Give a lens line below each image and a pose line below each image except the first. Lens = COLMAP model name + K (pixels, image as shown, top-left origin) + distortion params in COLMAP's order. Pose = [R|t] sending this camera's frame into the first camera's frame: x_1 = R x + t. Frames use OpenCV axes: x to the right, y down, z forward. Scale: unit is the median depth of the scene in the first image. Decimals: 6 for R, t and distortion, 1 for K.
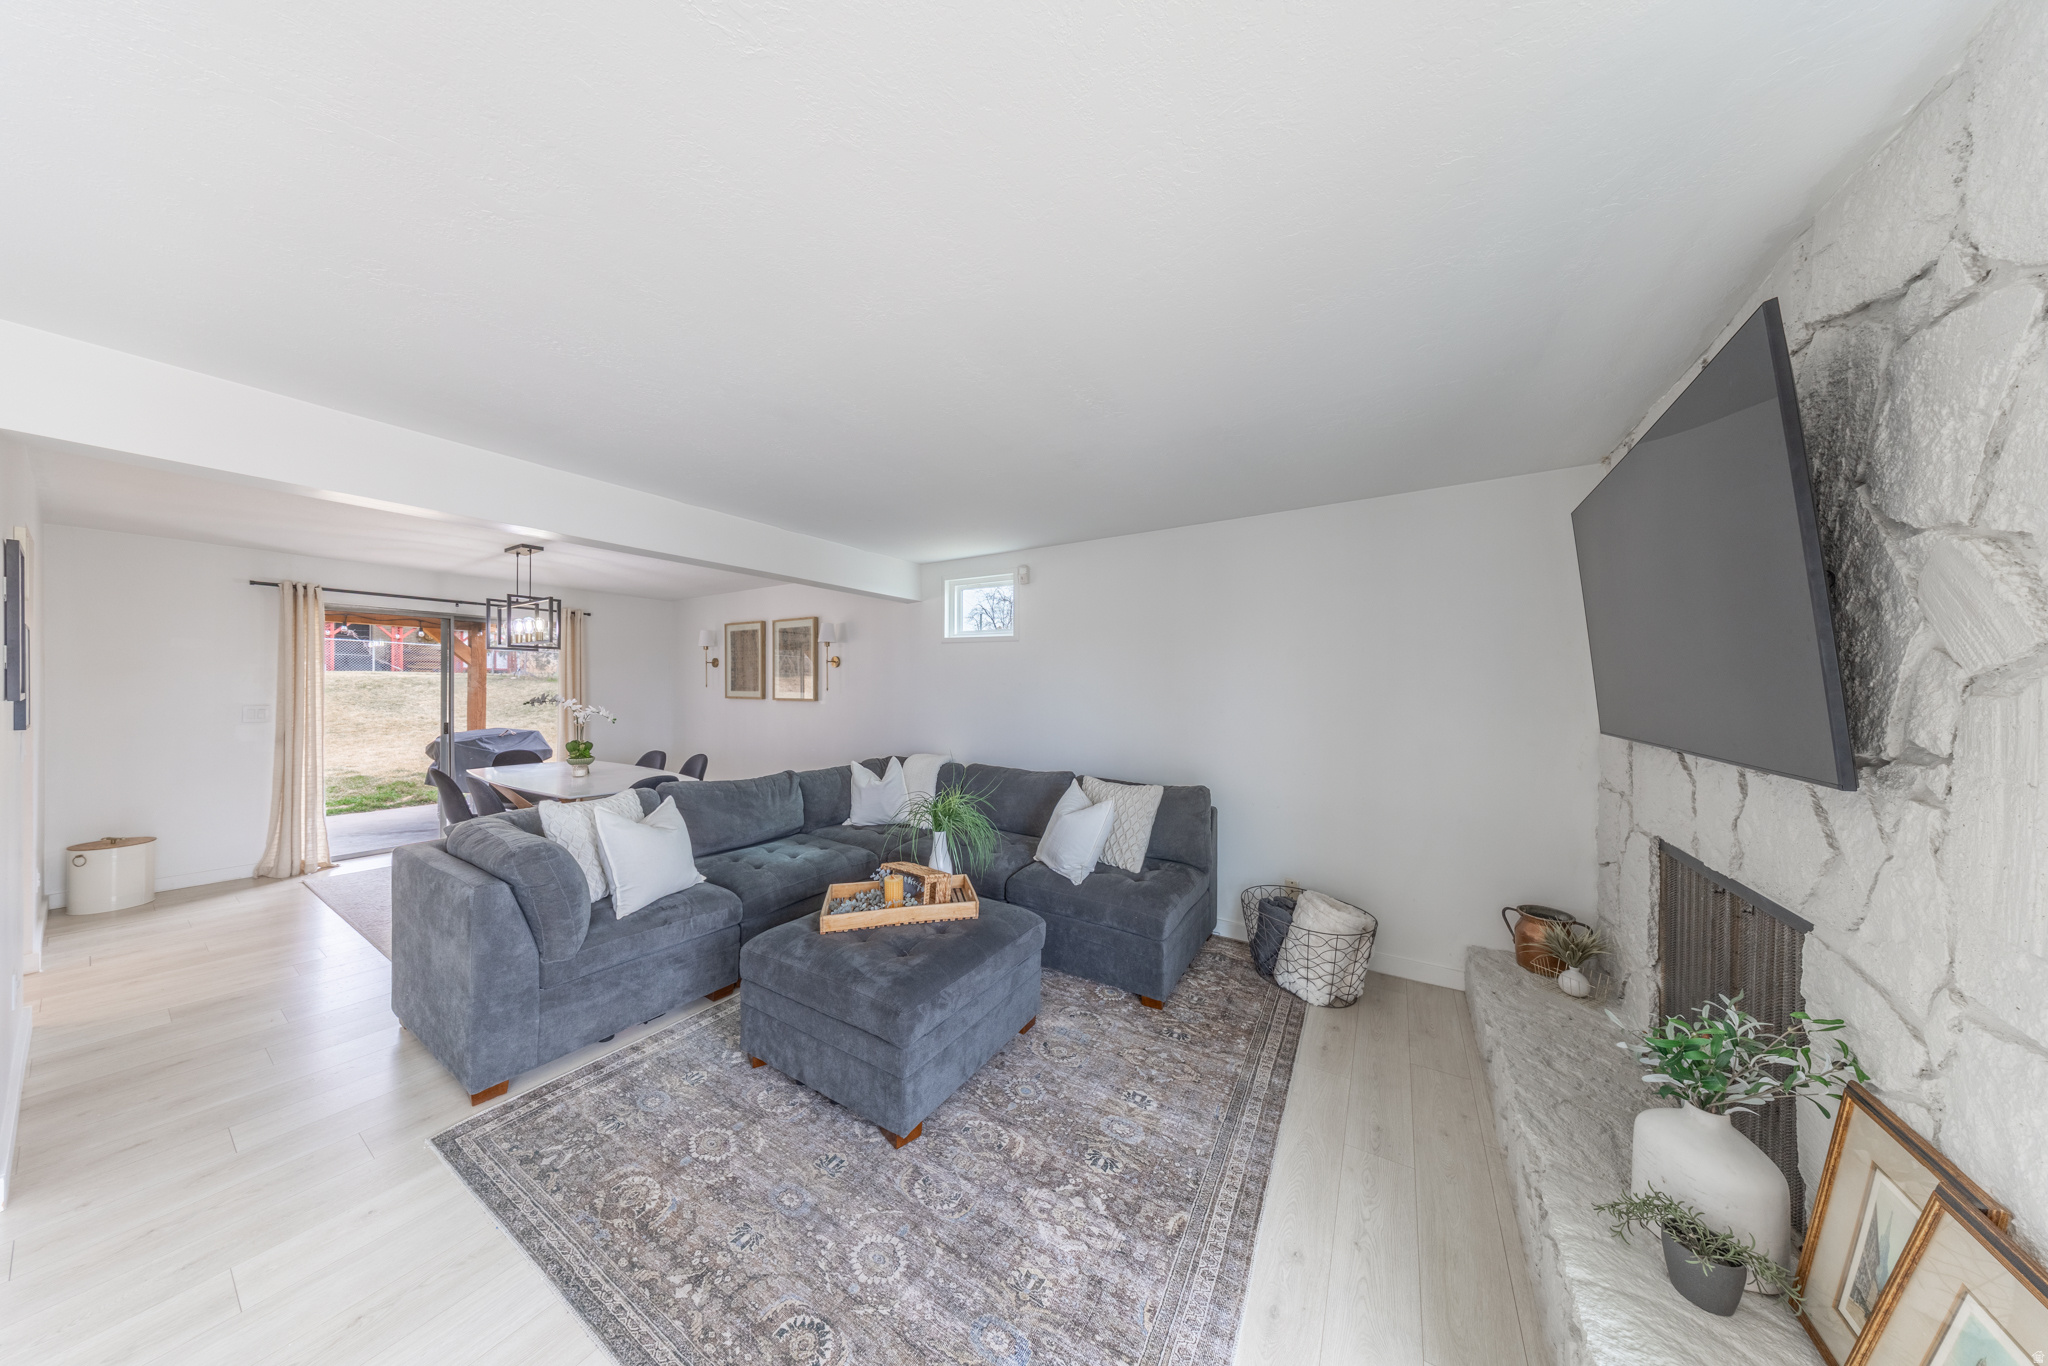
lens RADIAL K [[590.1, 0, 1024.0], [0, 590.1, 683.0], [0, 0, 1]] dist [0.001686, -0.000200]
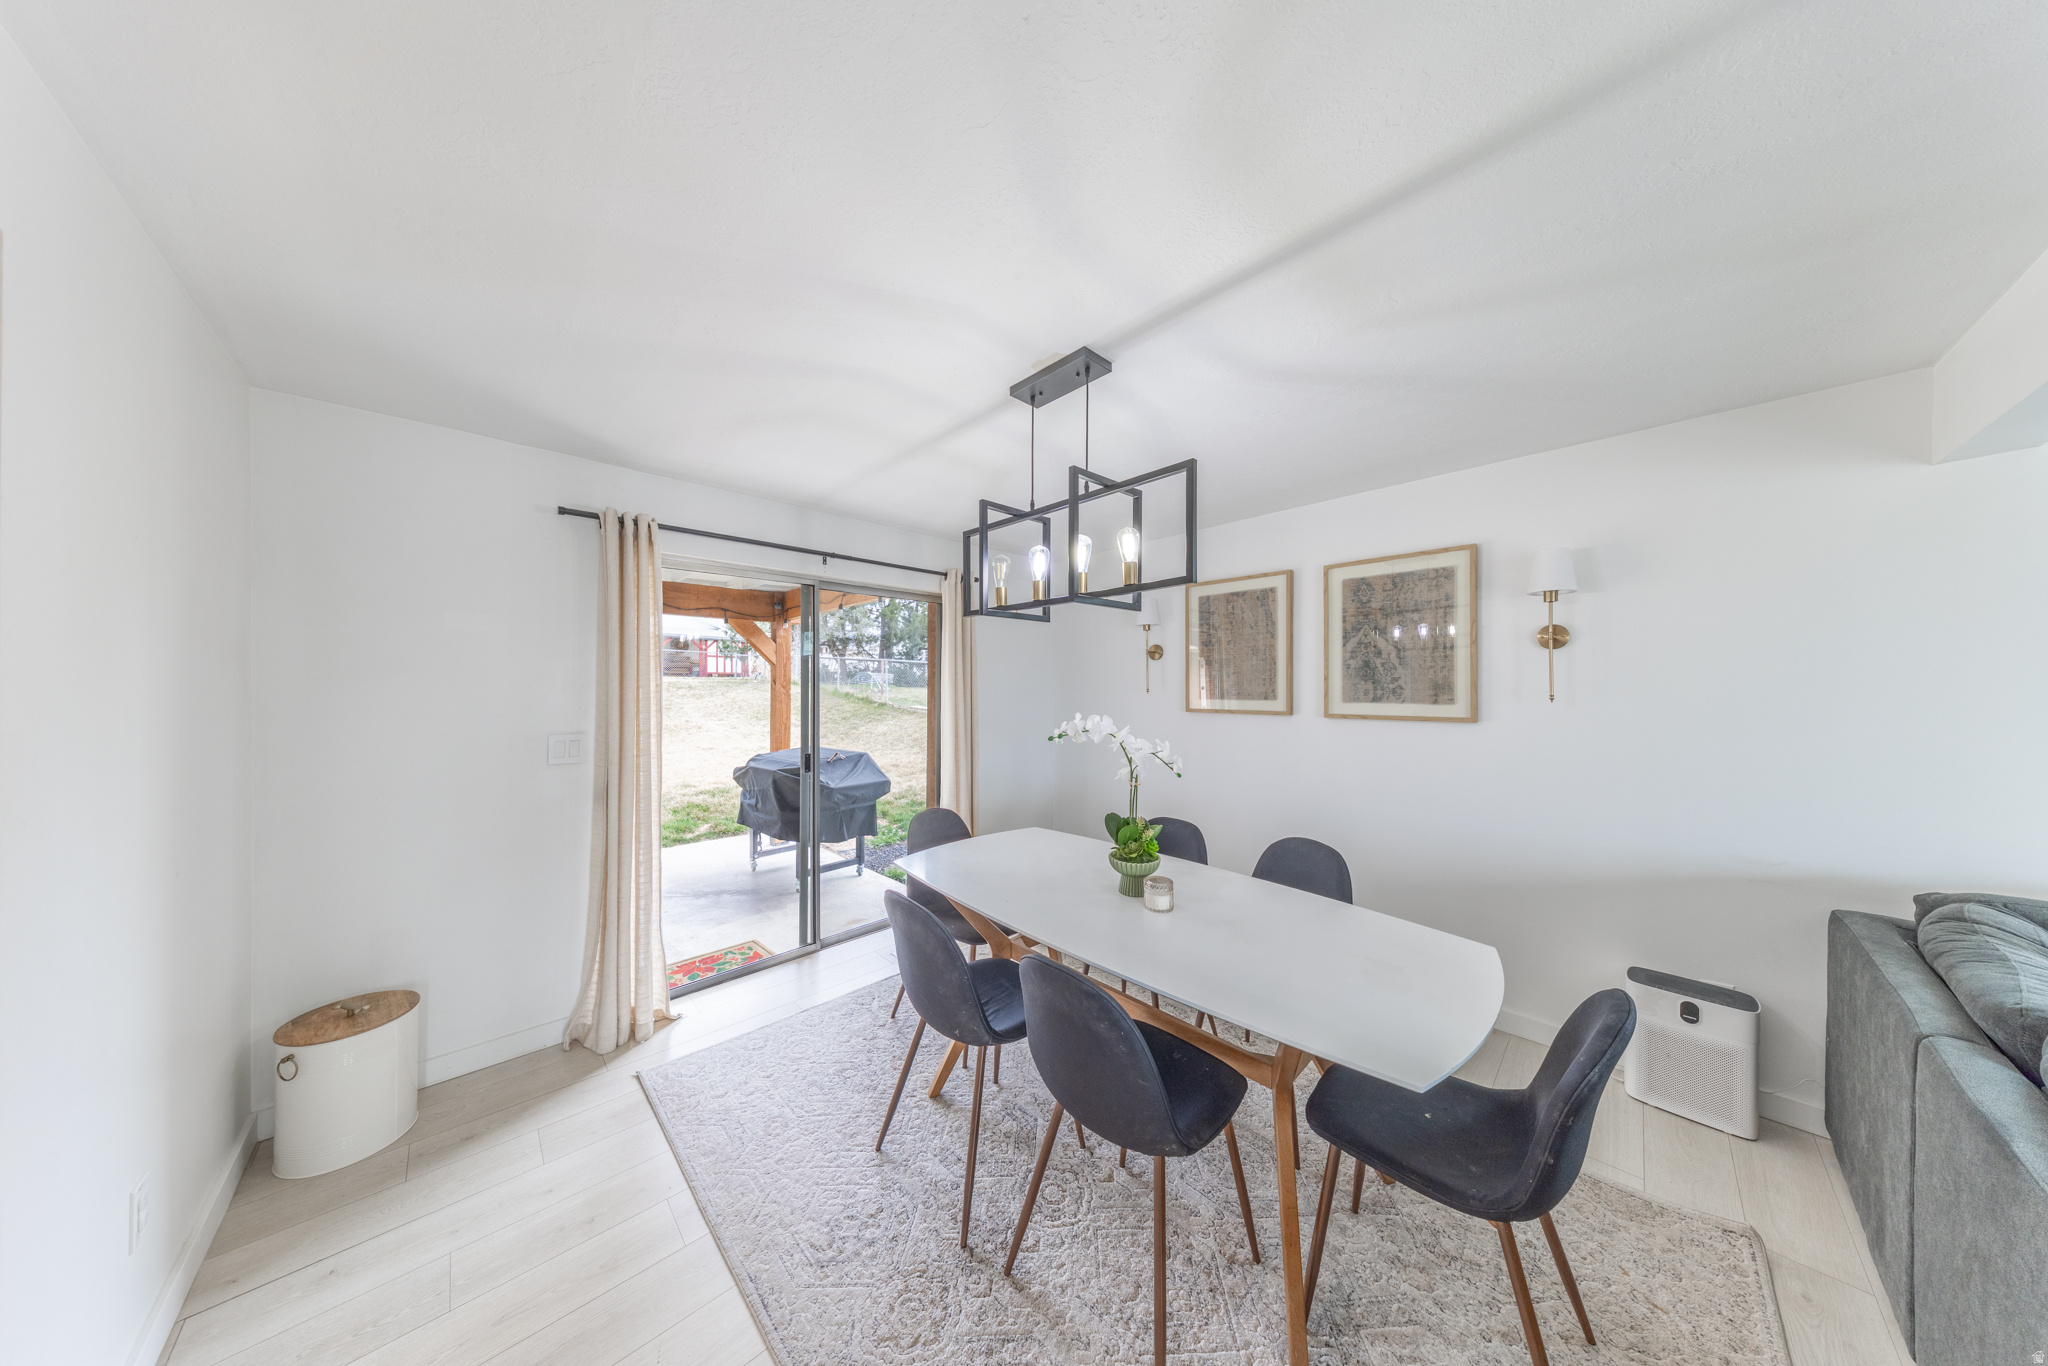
lens RADIAL K [[588.0, 0, 1021.5], [0, 588.0, 677.9], [0, 0, 1]] dist [0.011717, -0.005620]
pose [[0.969177, -0.012940, -0.246027, -1.626957], [0.011575, 0.999909, -0.006993, -0.016487], [0.246095, 0.003930, 0.969238, 1.230777]]
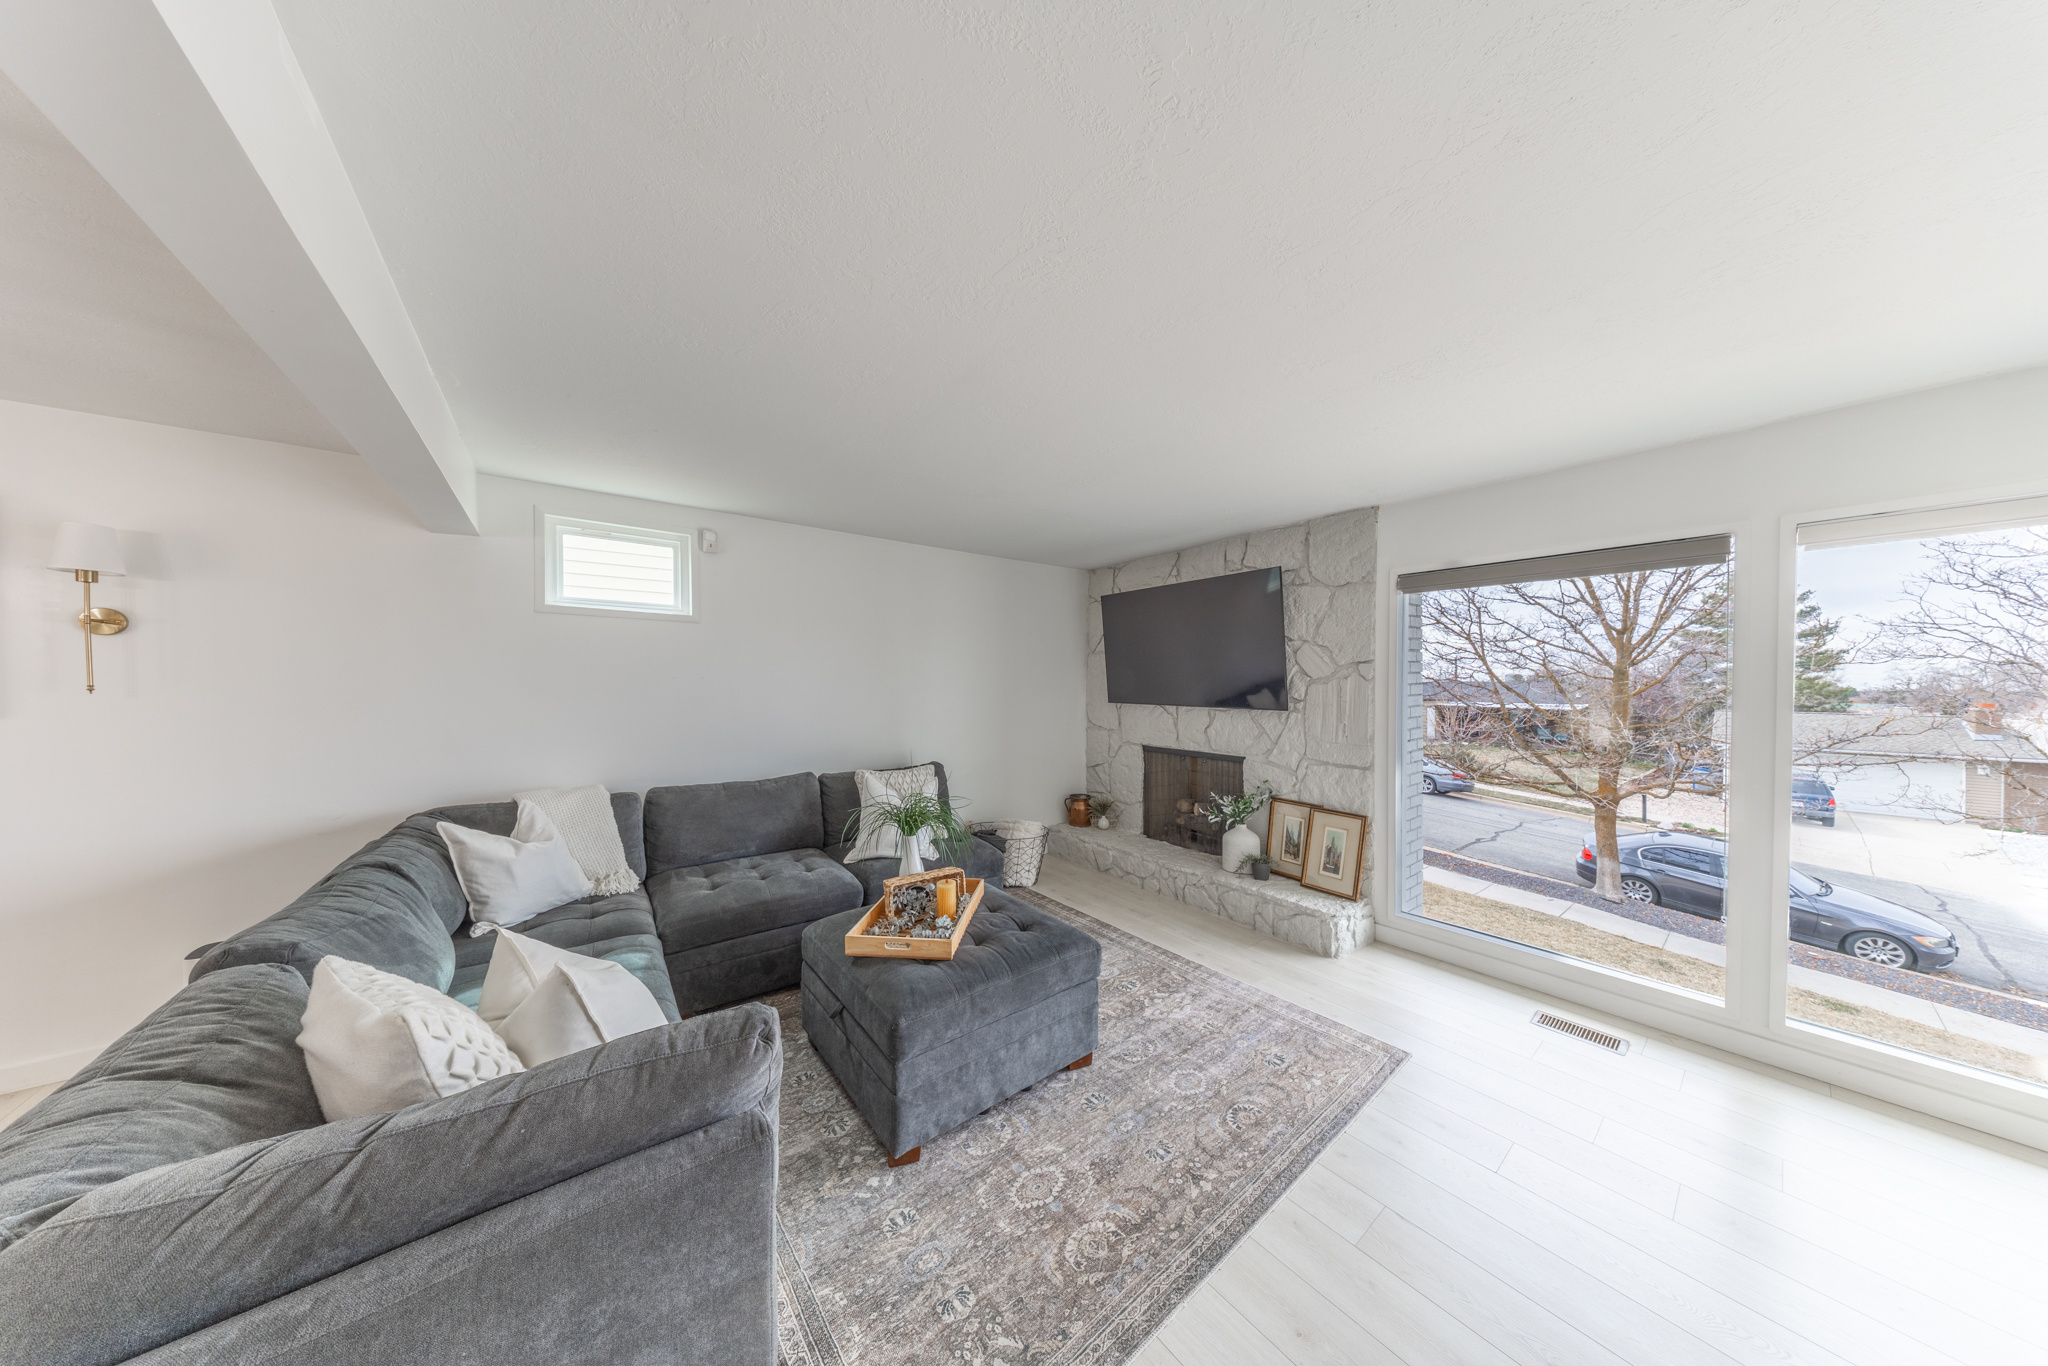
lens RADIAL K [[588.0, 0, 1021.5], [0, 588.0, 677.9], [0, 0, 1]] dist [0.011717, -0.005620]
pose [[0.348239, -0.005022, 0.937392, -1.299196], [-0.010147, 0.999907, 0.009126, -0.018165], [-0.937351, -0.012690, 0.348156, 0.664597]]
